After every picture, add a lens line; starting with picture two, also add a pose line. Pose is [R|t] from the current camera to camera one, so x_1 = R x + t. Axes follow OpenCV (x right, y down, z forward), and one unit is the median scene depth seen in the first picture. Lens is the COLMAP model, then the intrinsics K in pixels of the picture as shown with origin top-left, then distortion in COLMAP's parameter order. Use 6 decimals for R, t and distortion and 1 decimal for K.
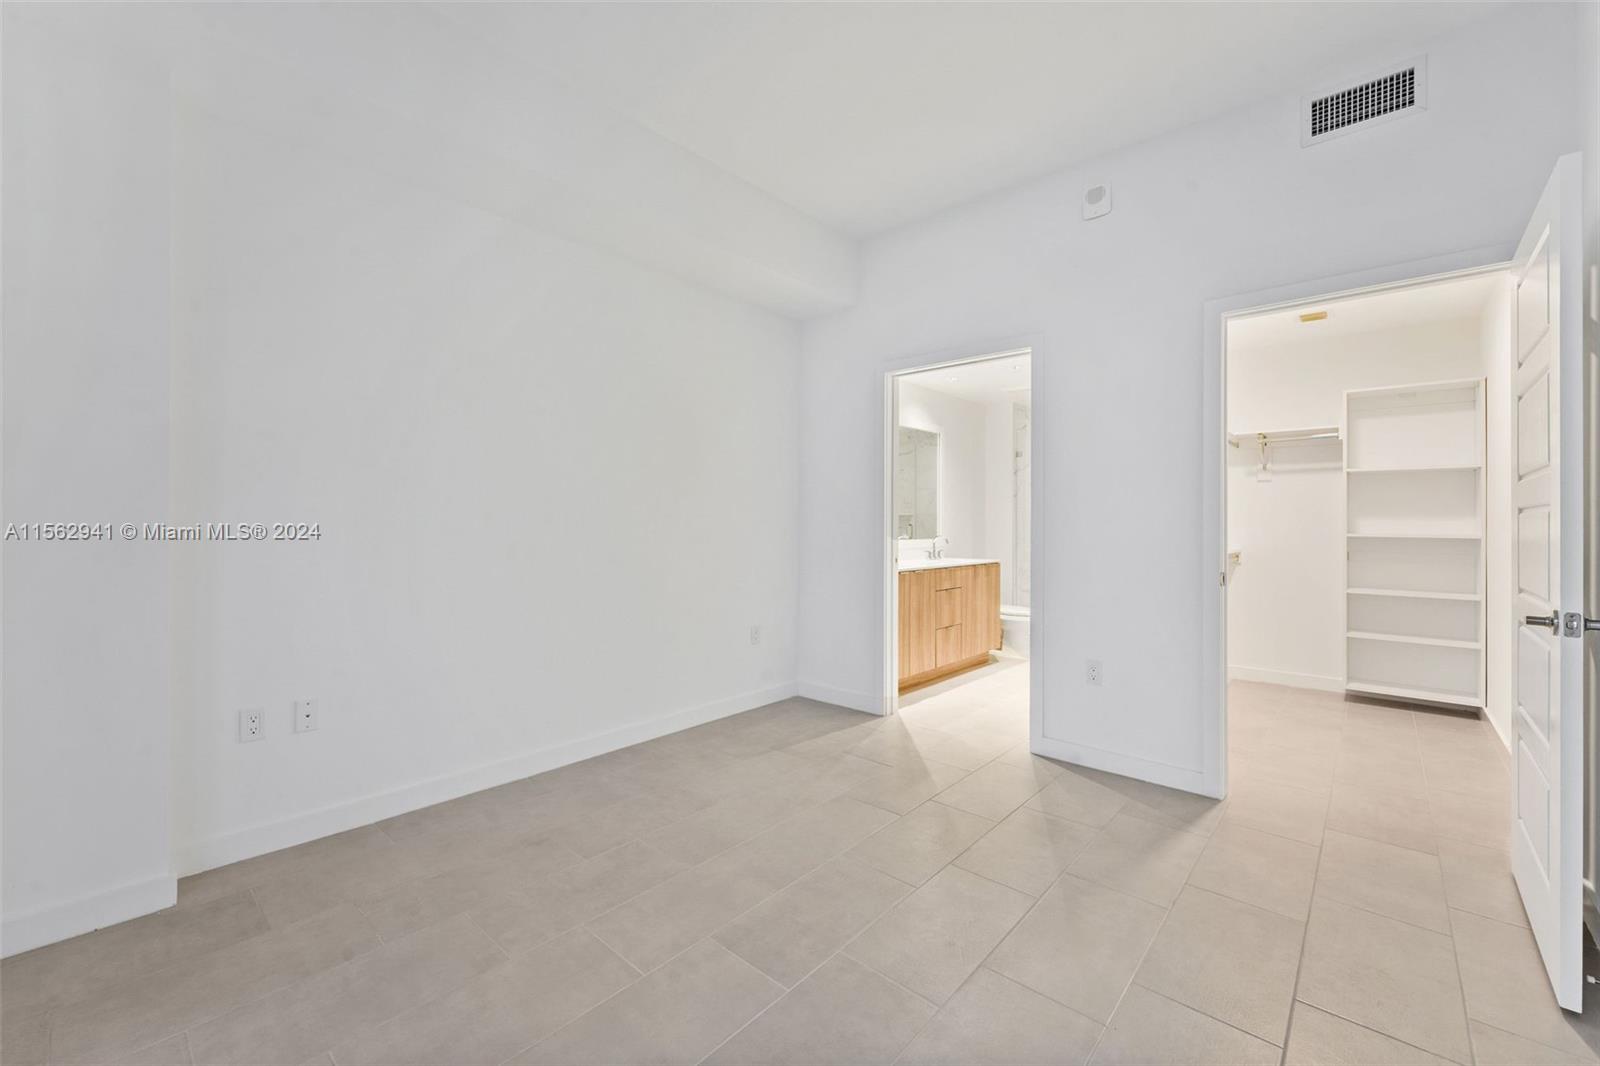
lens RADIAL K [[643.8, 0, 804.5], [0, 643.8, 524.7], [0, 0, 1]] dist [0.007564, -0.002317]
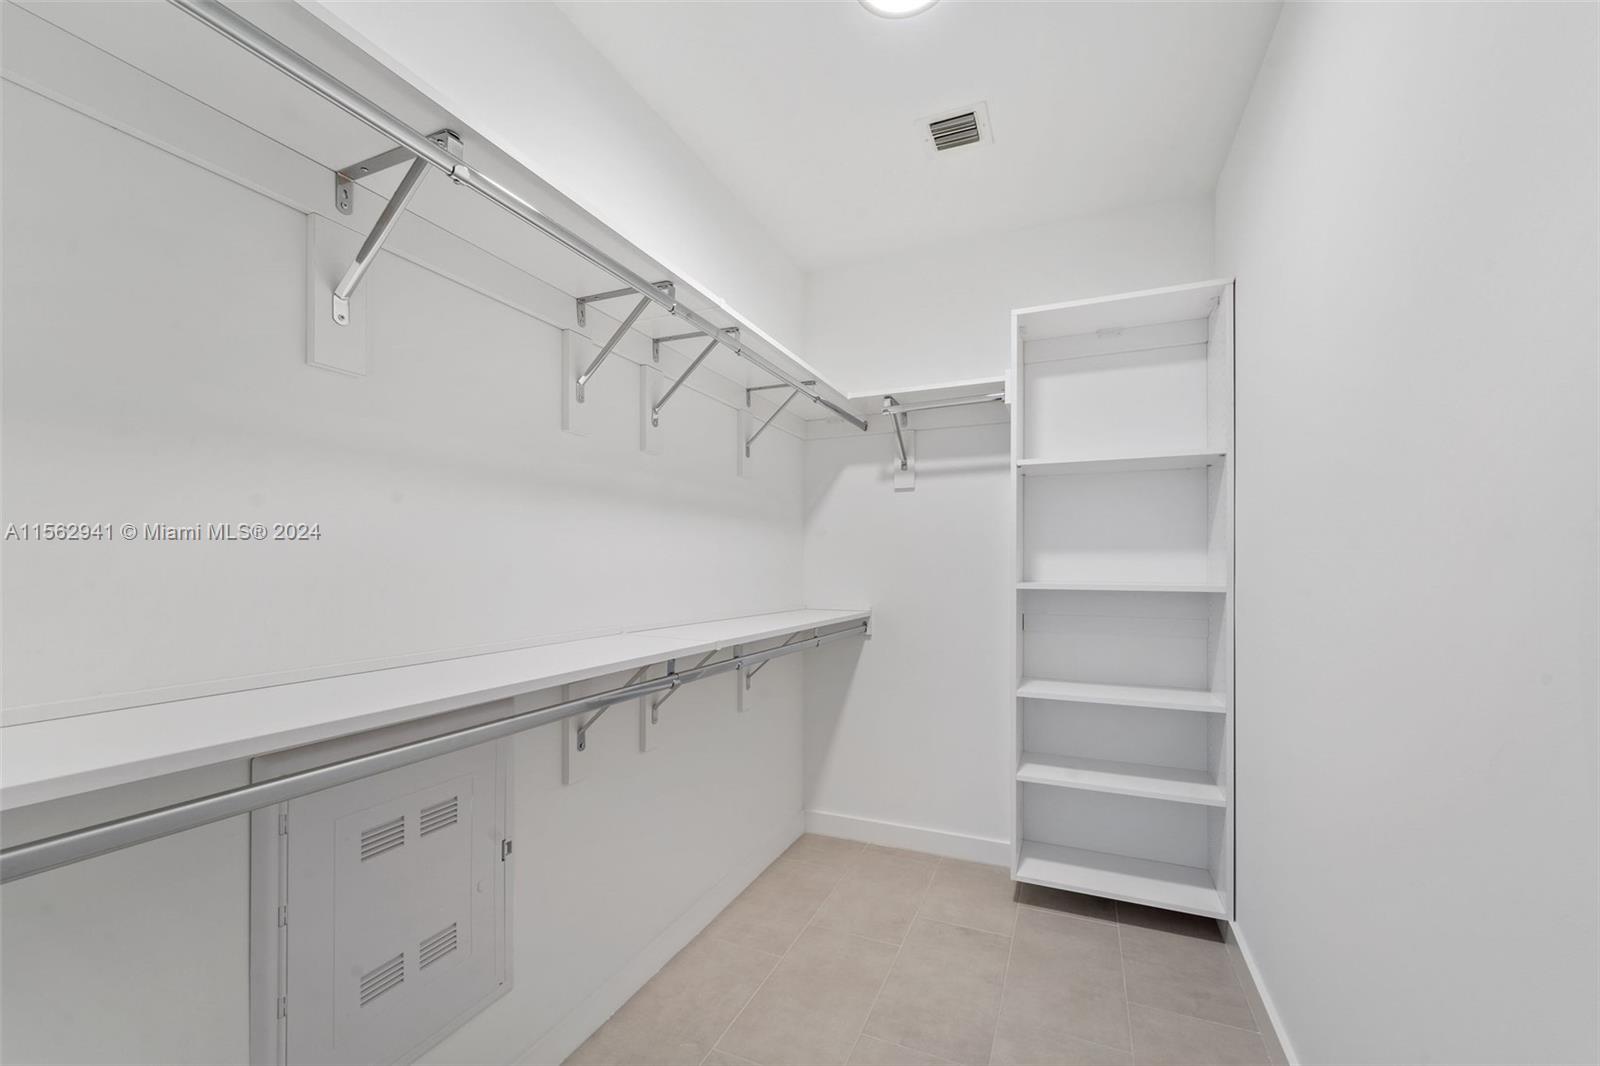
lens RADIAL K [[643.8, 0, 804.6], [0, 643.8, 574.2], [0, 0, 1]] dist [0.007564, -0.002317]
pose [[0.951598, 0.001856, 0.307339, 0.459591], [-0.001560, 0.999998, -0.001207, 0.006932], [-0.307340, 0.000669, 0.951599, 0.495833]]
